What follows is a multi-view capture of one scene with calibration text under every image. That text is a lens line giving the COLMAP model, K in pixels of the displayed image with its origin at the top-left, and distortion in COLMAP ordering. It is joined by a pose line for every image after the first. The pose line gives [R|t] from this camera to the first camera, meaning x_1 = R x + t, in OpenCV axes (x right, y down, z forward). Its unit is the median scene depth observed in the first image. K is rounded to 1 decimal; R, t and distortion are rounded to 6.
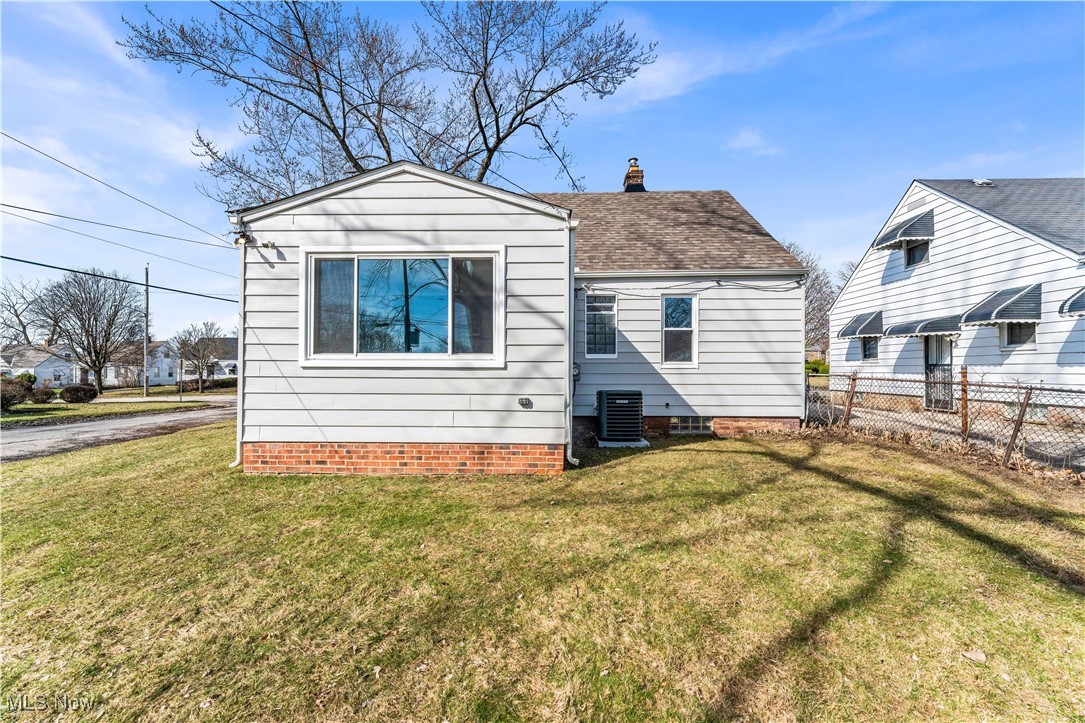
lens RADIAL K [[420.4, 0, 537.6], [0, 420.4, 359.8], [0, 0, 1]] dist [0.001111, -0.000610]
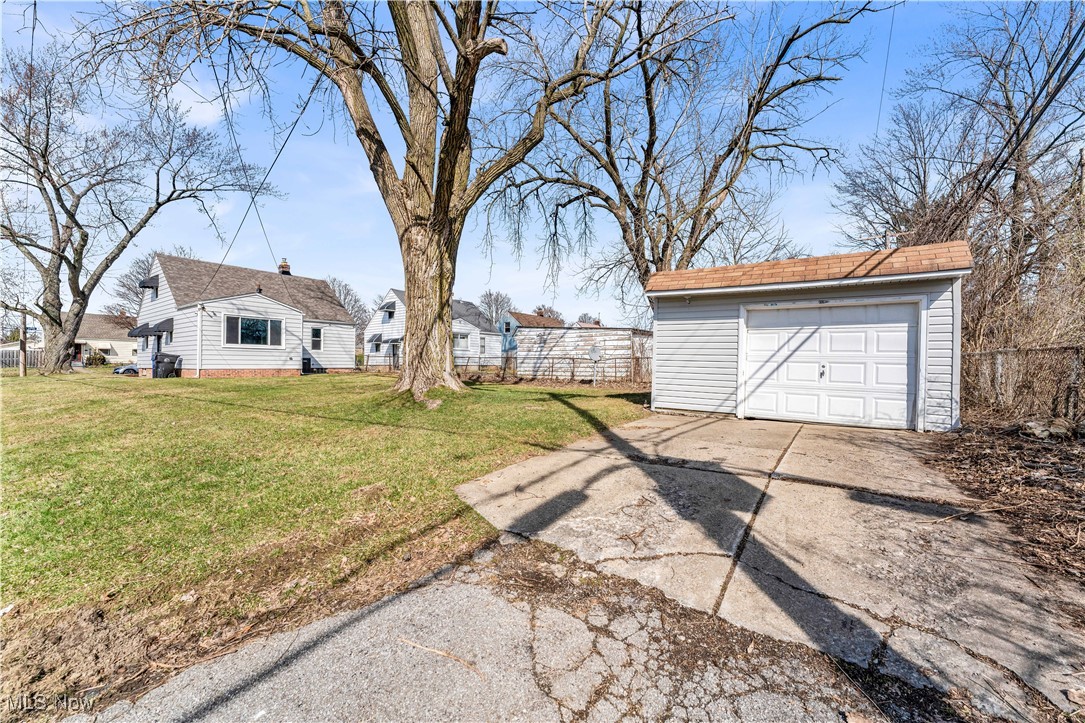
lens RADIAL K [[420.4, 0, 536.4], [0, 420.4, 361.9], [0, 0, 1]] dist [0.001111, -0.000610]
pose [[0.555813, 0.006038, 0.831286, -1.282840], [-0.017758, 0.999832, 0.004611, 0.047741], [-0.831118, -0.017325, 0.555826, -1.965144]]
